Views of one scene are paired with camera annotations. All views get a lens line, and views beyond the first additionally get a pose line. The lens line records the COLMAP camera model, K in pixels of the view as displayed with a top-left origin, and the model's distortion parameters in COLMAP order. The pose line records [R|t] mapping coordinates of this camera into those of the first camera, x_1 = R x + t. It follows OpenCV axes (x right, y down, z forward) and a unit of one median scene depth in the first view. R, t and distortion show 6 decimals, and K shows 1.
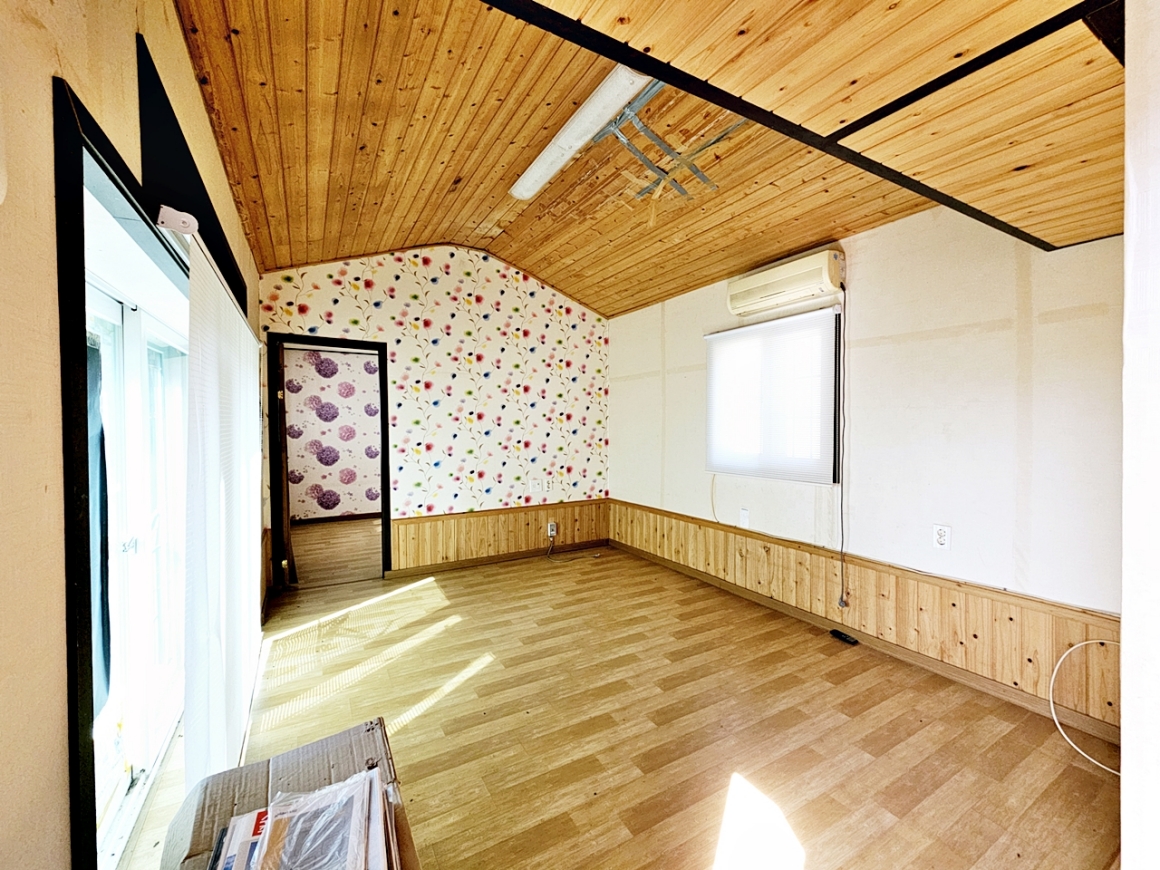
lens RADIAL K [[473.2, 0, 579.2], [0, 473.2, 434.0], [0, 0, 1]] dist [-0.000492, 0.000864]
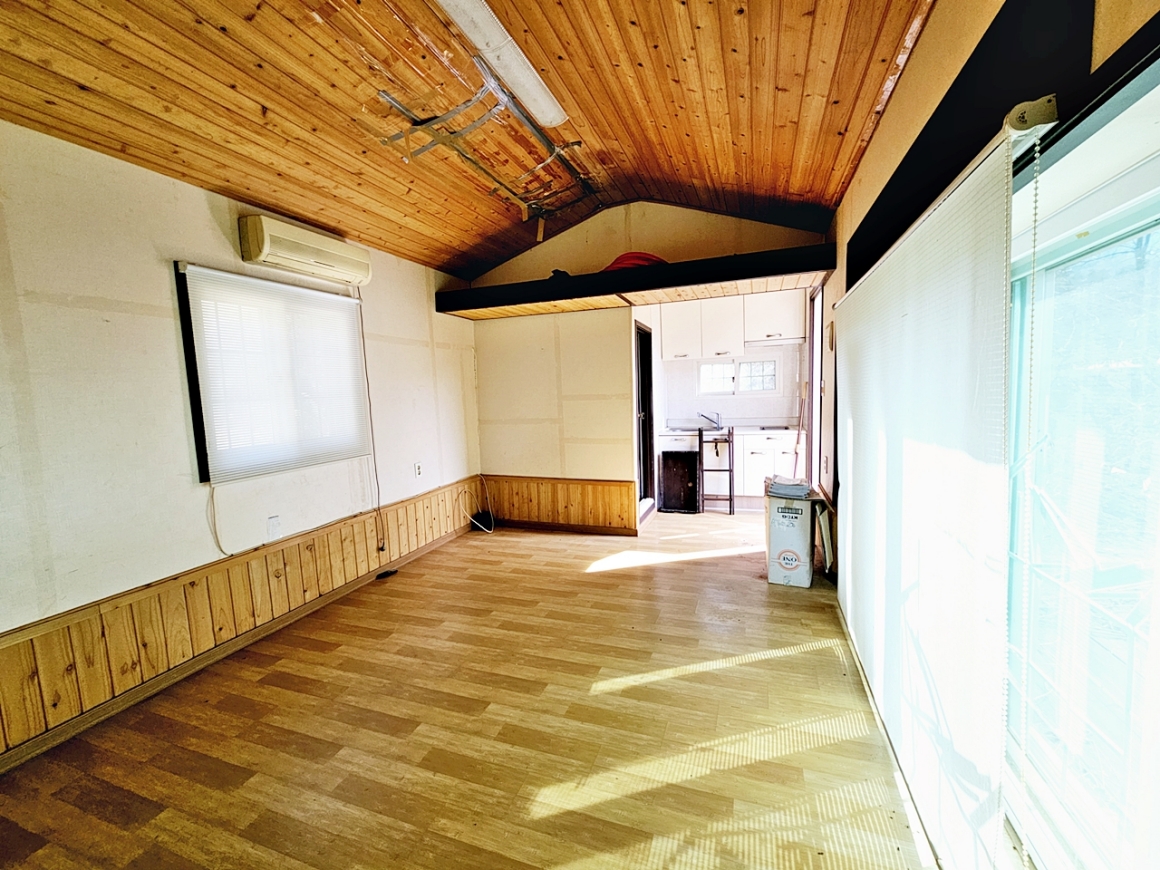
lens RADIAL K [[473.2, 0, 579.2], [0, 473.2, 434.0], [0, 0, 1]] dist [-0.000492, 0.000864]
pose [[-0.635333, -0.048004, 0.770745, -0.680331], [0.054653, 0.992768, 0.106883, -0.038363], [-0.770302, 0.110030, -0.628115, 1.314695]]
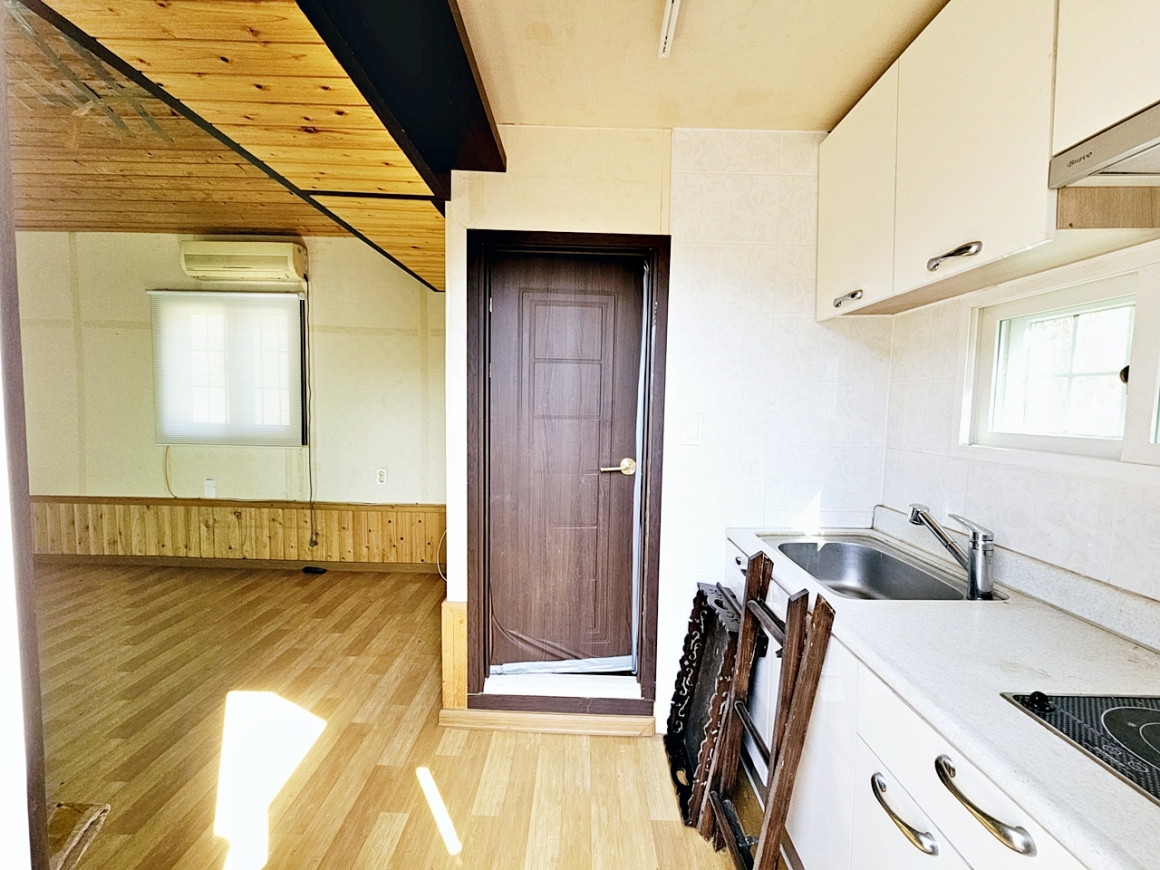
lens RADIAL K [[473.2, 0, 579.2], [0, 473.2, 434.0], [0, 0, 1]] dist [-0.000492, 0.000864]
pose [[0.504685, -0.043579, 0.862203, -0.129178], [-0.006903, 0.998489, 0.054508, 0.006946], [-0.863276, -0.033461, 0.503621, -0.187504]]
